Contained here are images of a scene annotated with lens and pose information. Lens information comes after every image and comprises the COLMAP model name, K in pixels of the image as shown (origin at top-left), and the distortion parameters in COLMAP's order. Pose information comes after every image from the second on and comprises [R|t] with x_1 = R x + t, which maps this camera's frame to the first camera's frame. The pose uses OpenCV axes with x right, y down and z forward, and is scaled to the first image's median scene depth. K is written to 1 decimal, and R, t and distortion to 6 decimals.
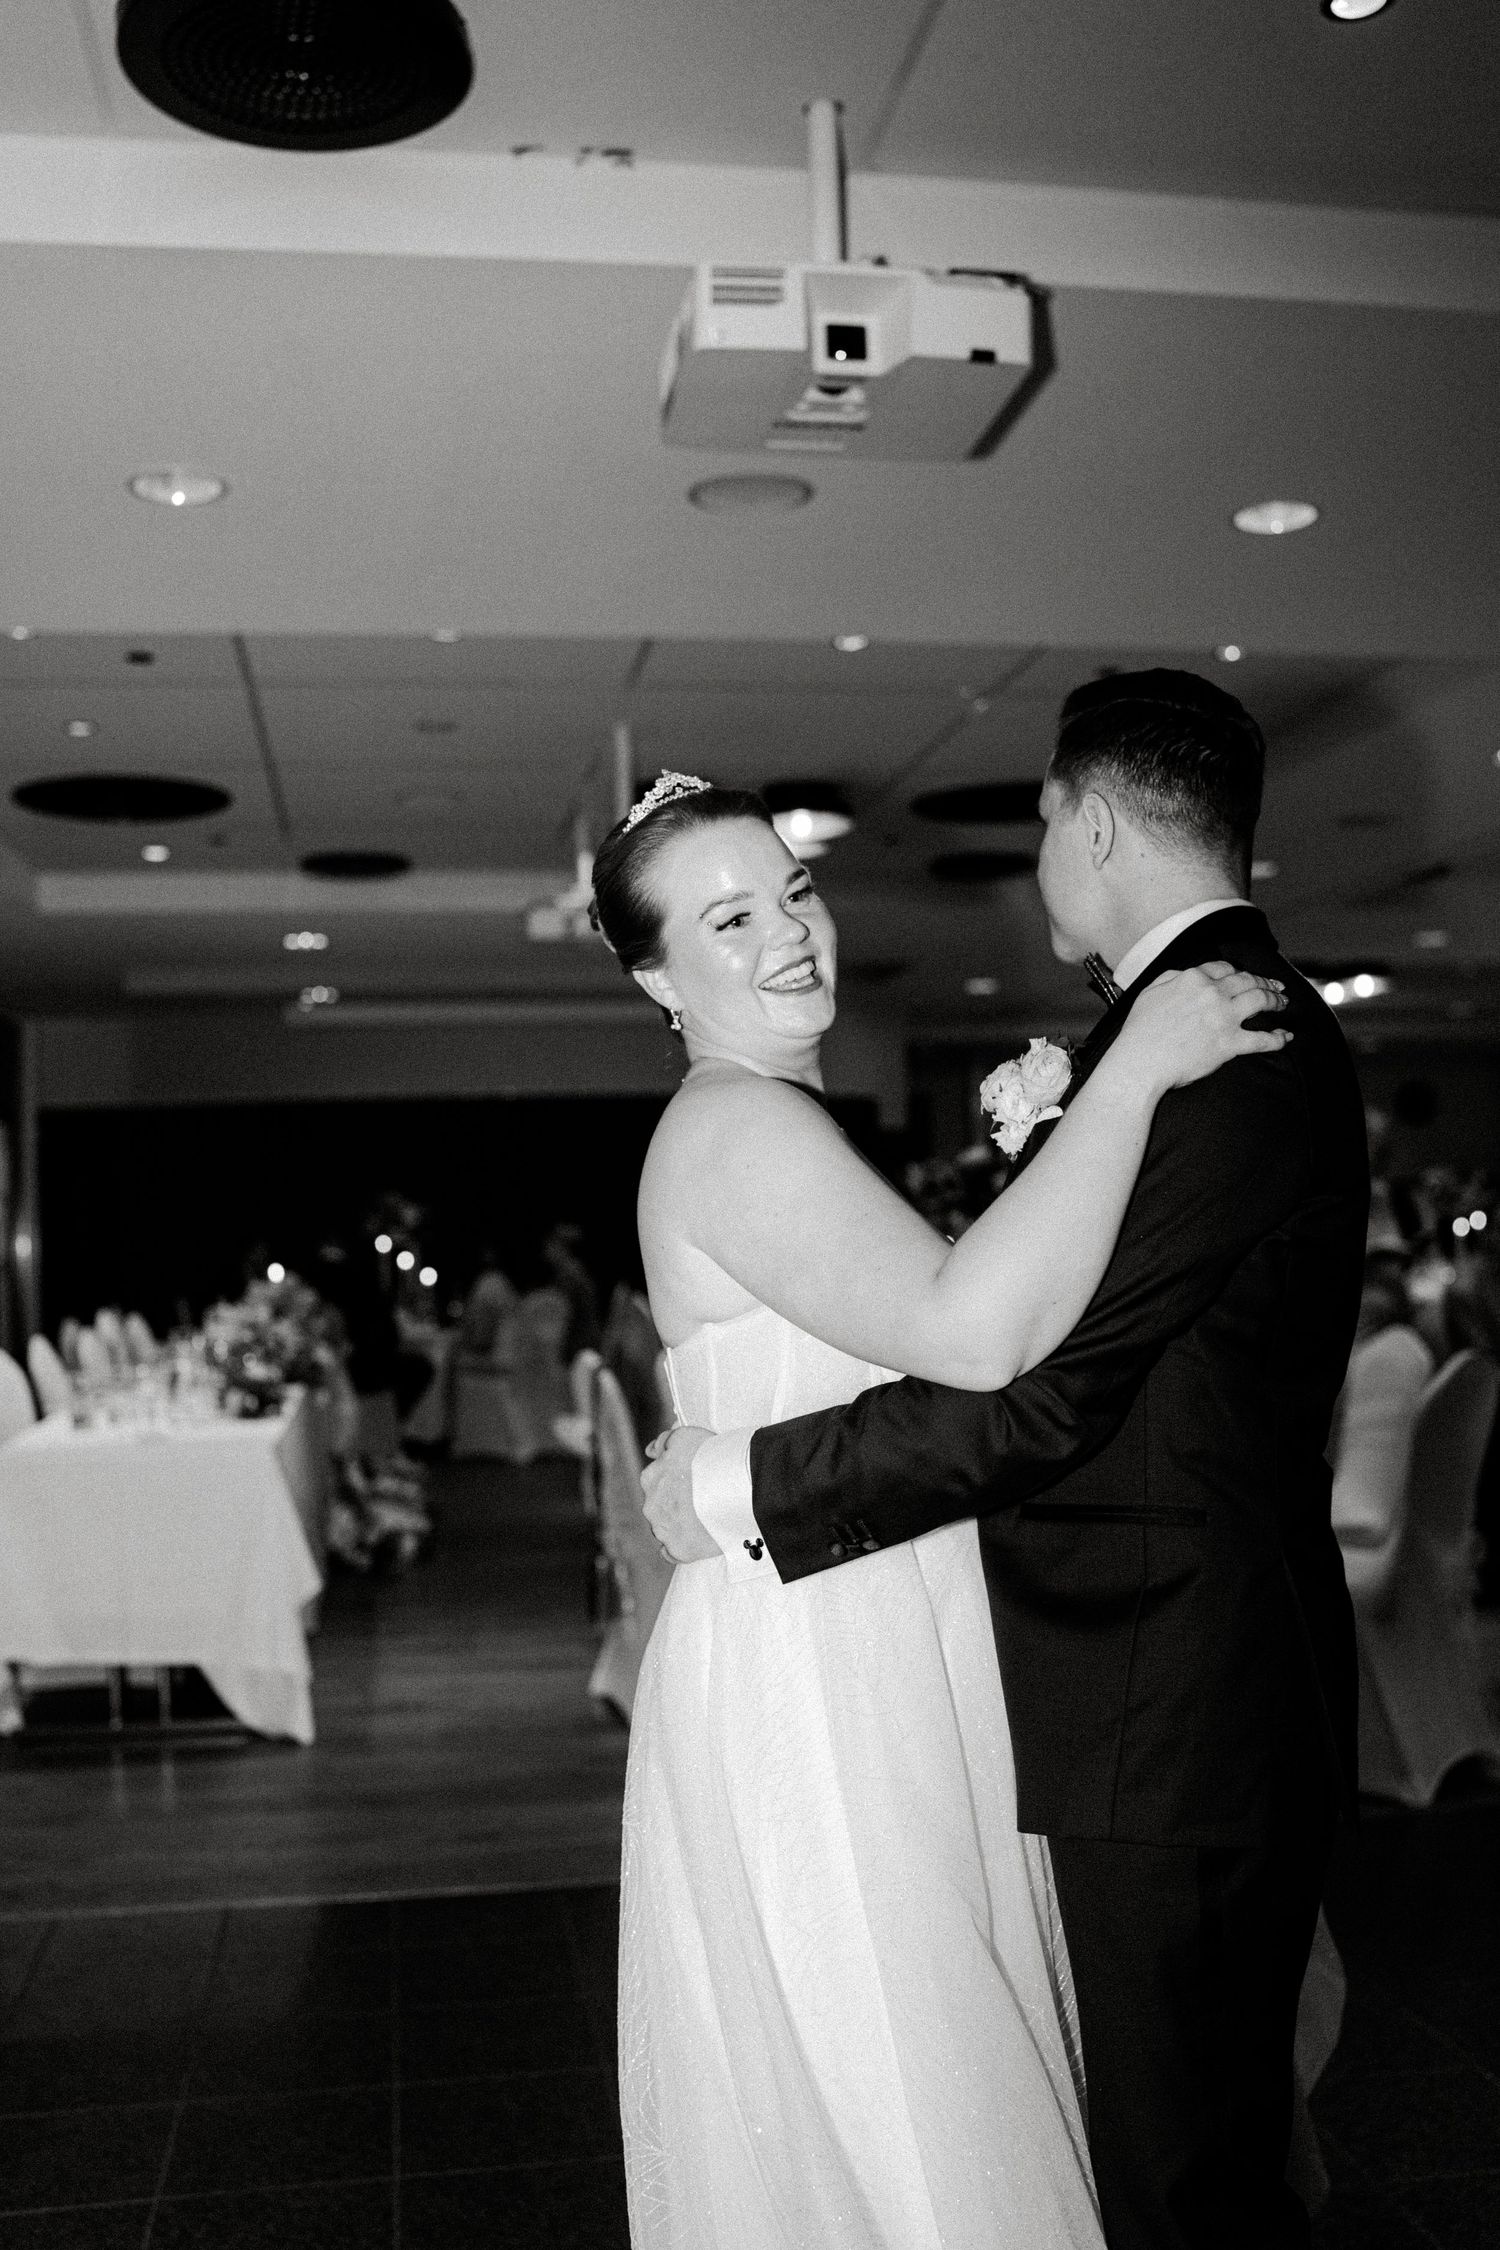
lens RADIAL K [[2129.6, 0, 750.0], [0, 2129.6, 1125.0], [0, 0, 1]] dist [-0.087327, -0.006827]
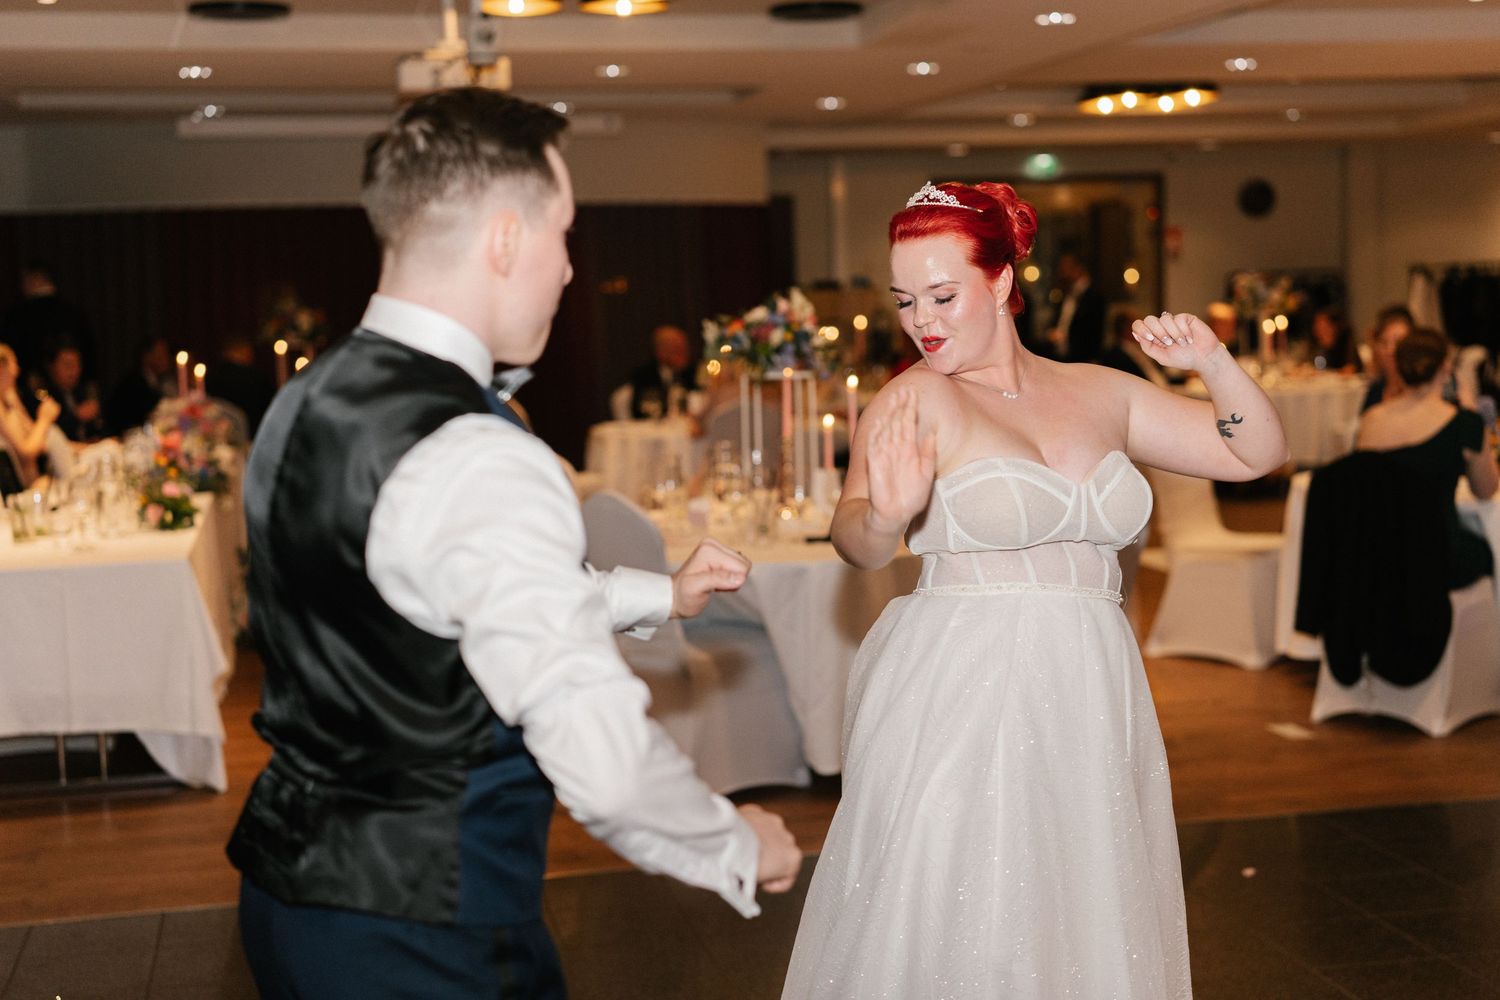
lens RADIAL K [[2105.9, 0, 750.0], [0, 2105.9, 500.0], [0, 0, 1]] dist [0.141746, 0.033357]
pose [[0.999028, -0.002402, 0.044012, 0.043794], [-0.004246, 0.988627, 0.150328, -0.063297], [-0.043872, -0.150369, 0.987656, -0.218078]]
